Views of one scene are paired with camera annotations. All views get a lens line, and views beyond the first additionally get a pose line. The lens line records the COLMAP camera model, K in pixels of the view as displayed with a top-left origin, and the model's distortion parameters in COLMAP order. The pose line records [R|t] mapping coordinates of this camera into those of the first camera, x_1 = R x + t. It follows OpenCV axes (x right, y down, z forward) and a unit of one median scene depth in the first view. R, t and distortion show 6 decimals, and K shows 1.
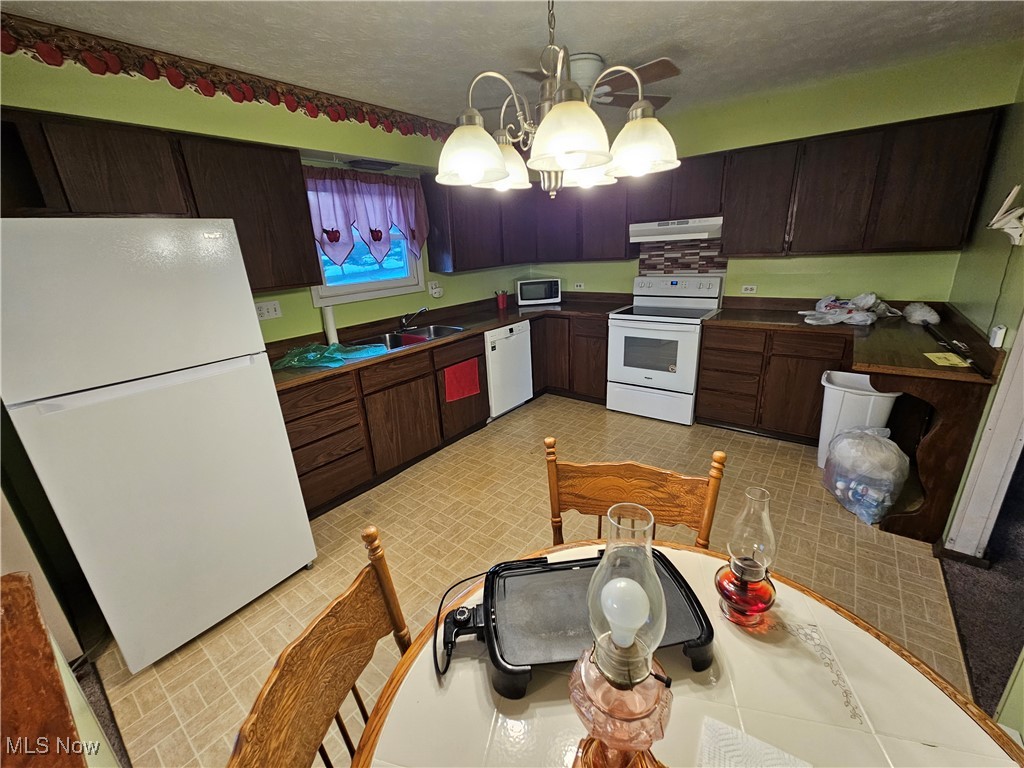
lens RADIAL K [[419.1, 0, 515.0], [0, 419.1, 385.2], [0, 0, 1]] dist [-0.003152, -0.000837]
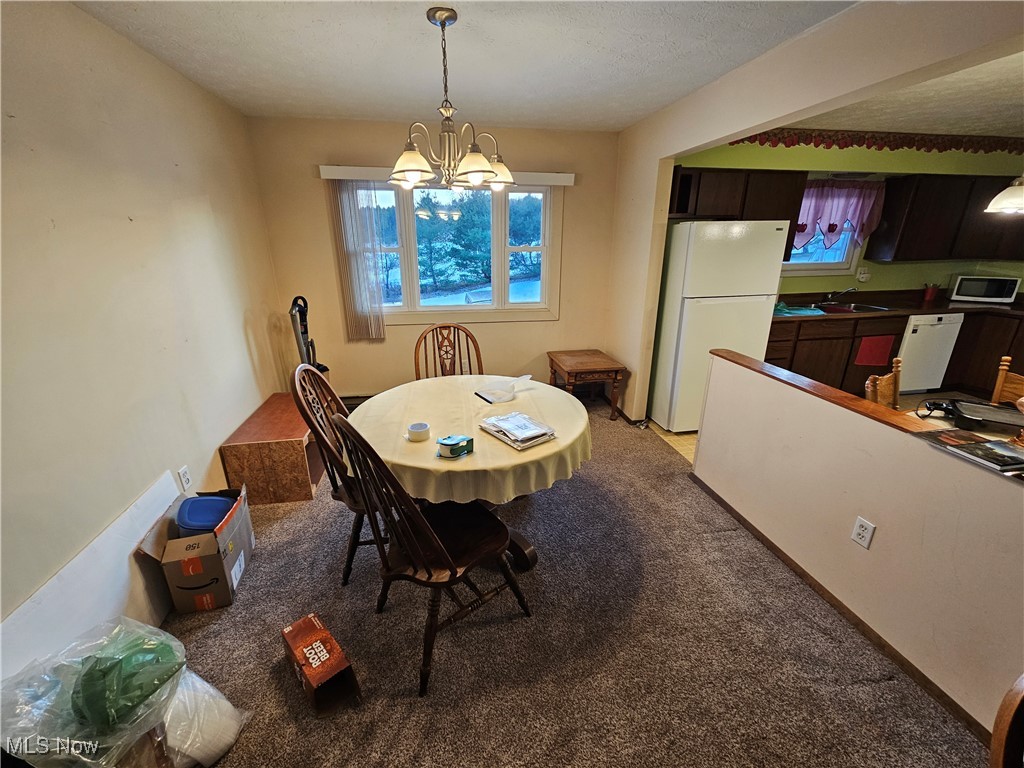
lens RADIAL K [[419.1, 0, 505.1], [0, 419.1, 384.0], [0, 0, 1]] dist [-0.003152, -0.000837]
pose [[0.729128, 0.265421, -0.630813, -0.110640], [-0.243917, 0.961986, 0.122832, 0.184280], [0.639435, 0.064306, 0.766151, -0.574081]]
